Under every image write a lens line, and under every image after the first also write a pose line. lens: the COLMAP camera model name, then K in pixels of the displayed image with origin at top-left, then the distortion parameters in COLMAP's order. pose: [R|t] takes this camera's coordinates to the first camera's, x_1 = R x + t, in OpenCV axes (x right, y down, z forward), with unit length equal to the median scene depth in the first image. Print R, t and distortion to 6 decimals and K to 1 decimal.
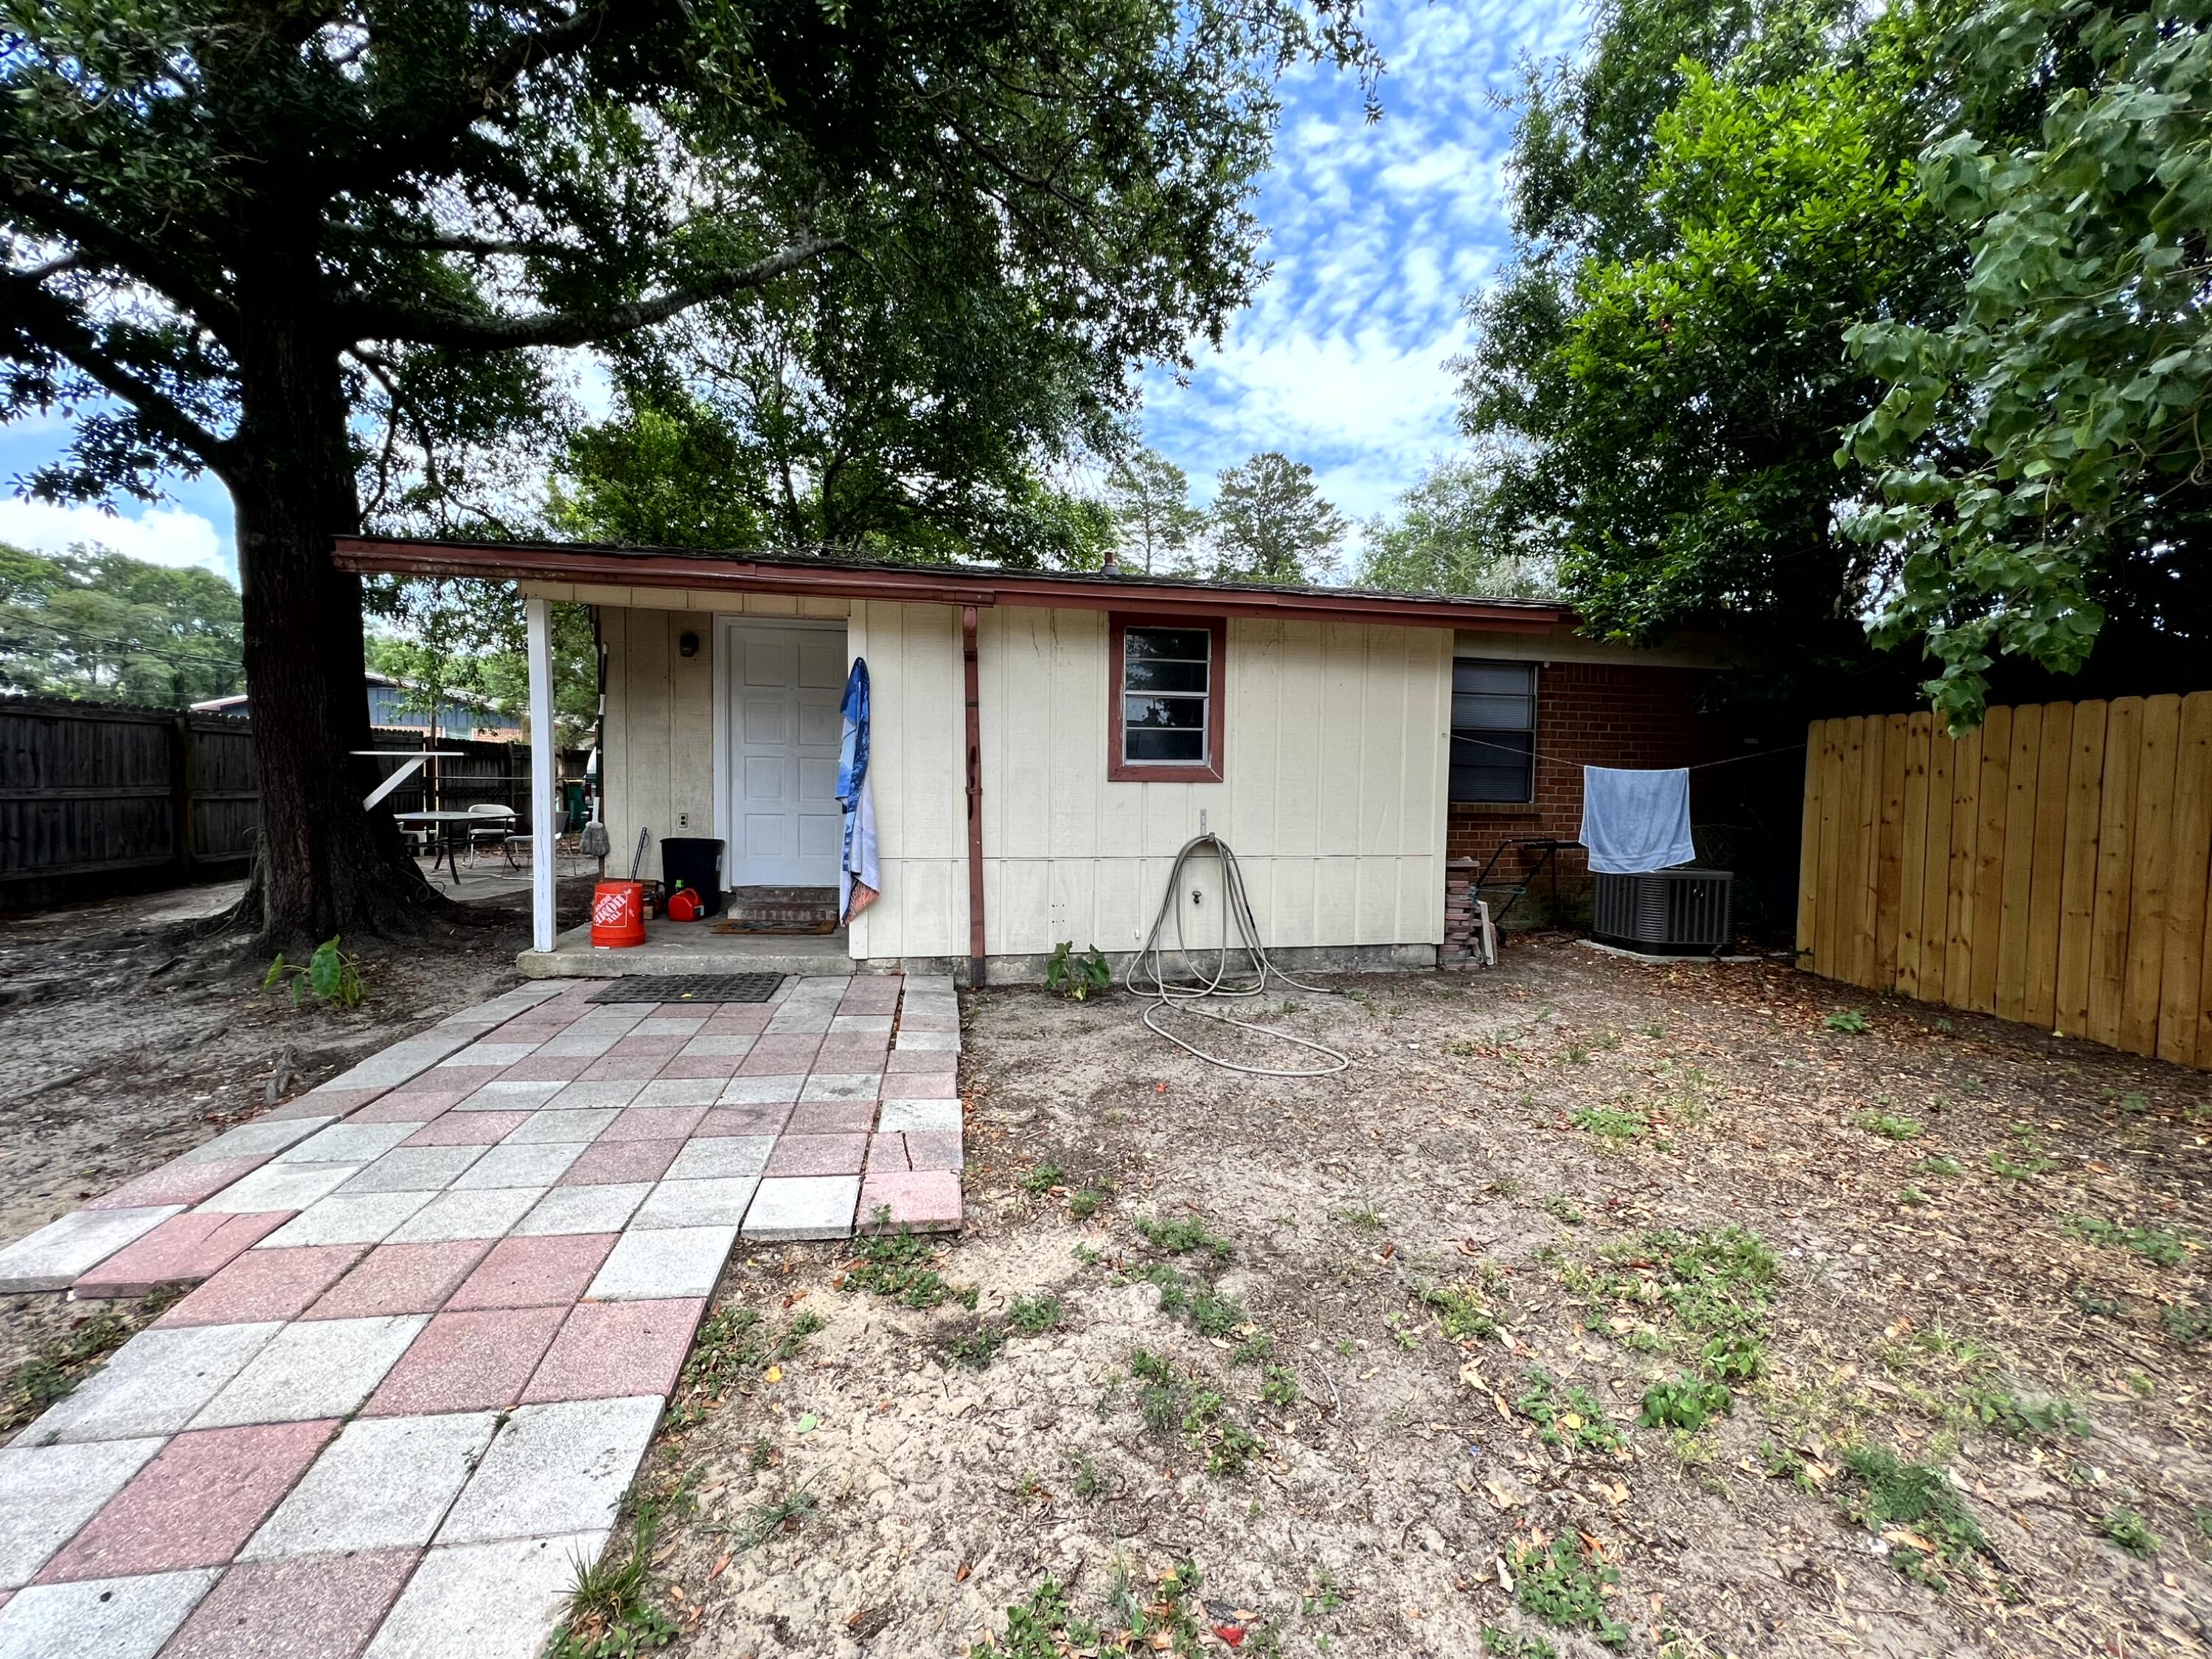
lens RADIAL K [[892.1, 0, 1113.2], [0, 892.1, 831.1], [0, 0, 1]] dist [-0.001123, 0.000343]
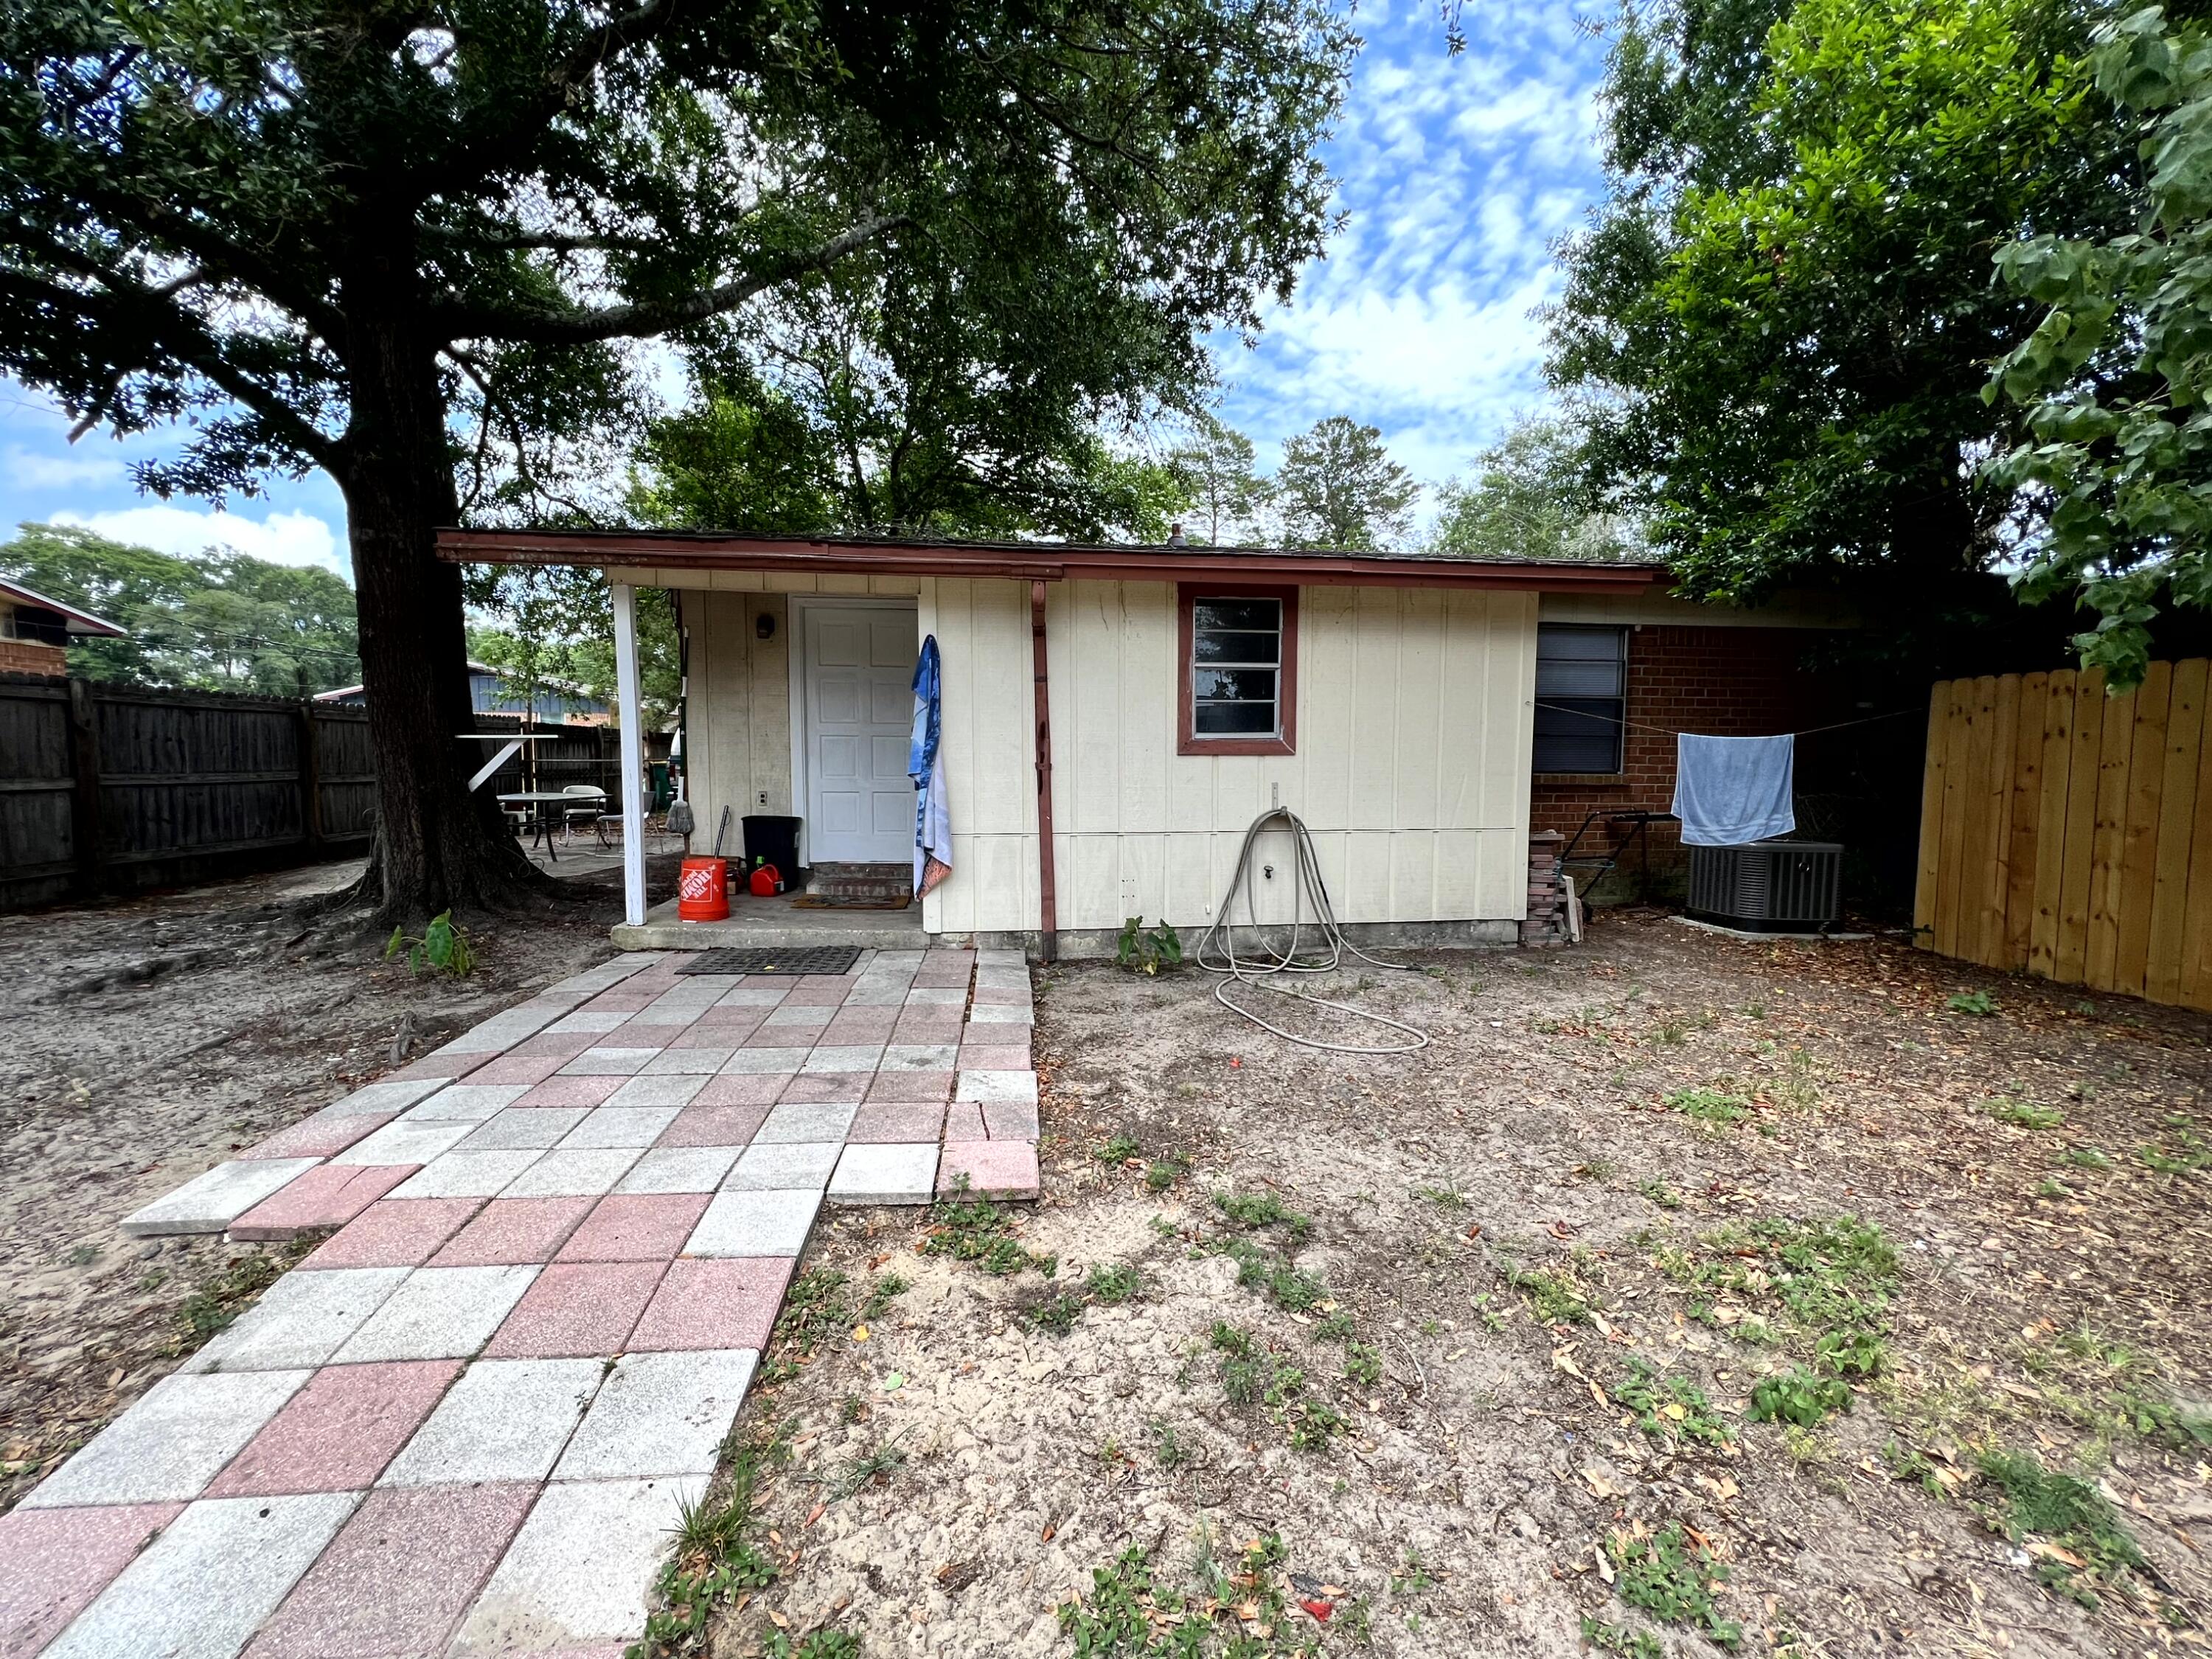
lens RADIAL K [[892.1, 0, 1112.8], [0, 892.1, 832.0], [0, 0, 1]] dist [-0.001123, 0.000343]
pose [[0.997242, -0.004739, -0.074070, -0.006156], [0.006705, 0.999631, 0.026315, 0.003522], [0.073918, -0.026739, 0.996906, 0.006309]]
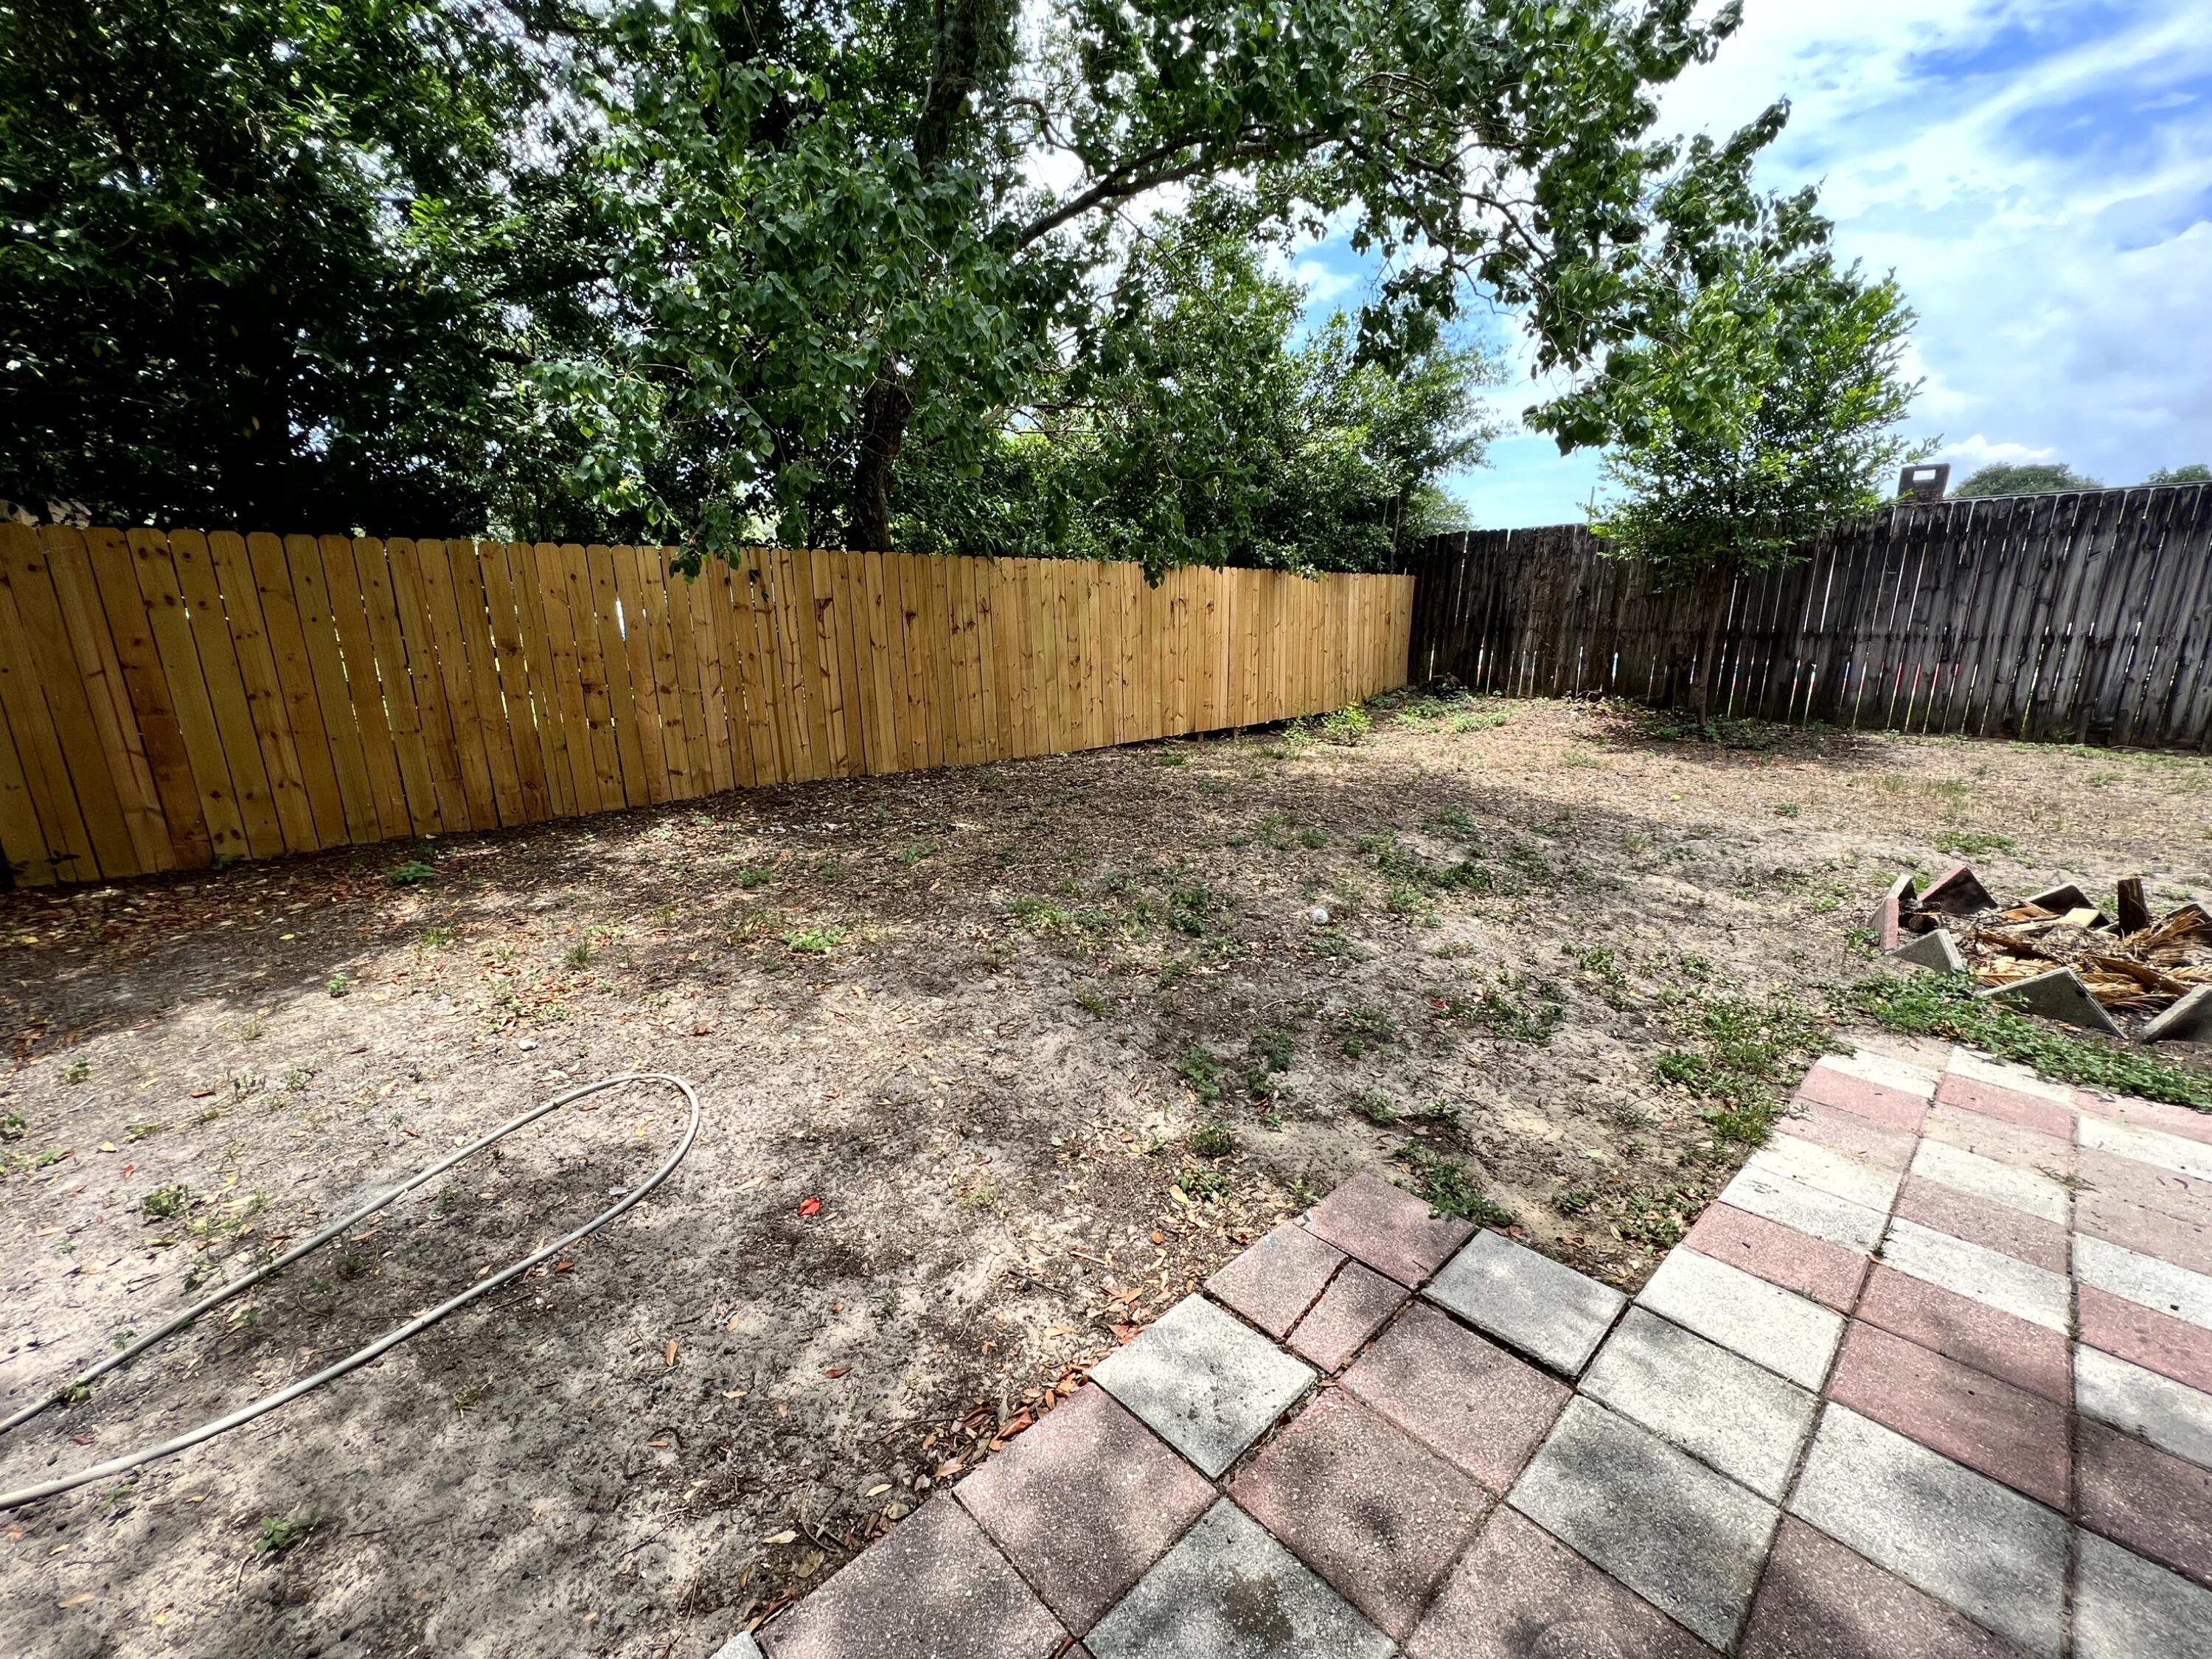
lens RADIAL K [[892.1, 0, 1103.3], [0, 892.1, 829.0], [0, 0, 1]] dist [-0.001123, 0.000343]
pose [[-0.543218, -0.217531, 0.810922, -0.401311], [0.045502, 0.956806, 0.287145, -0.084119], [-0.838358, 0.192881, -0.509856, 0.961437]]
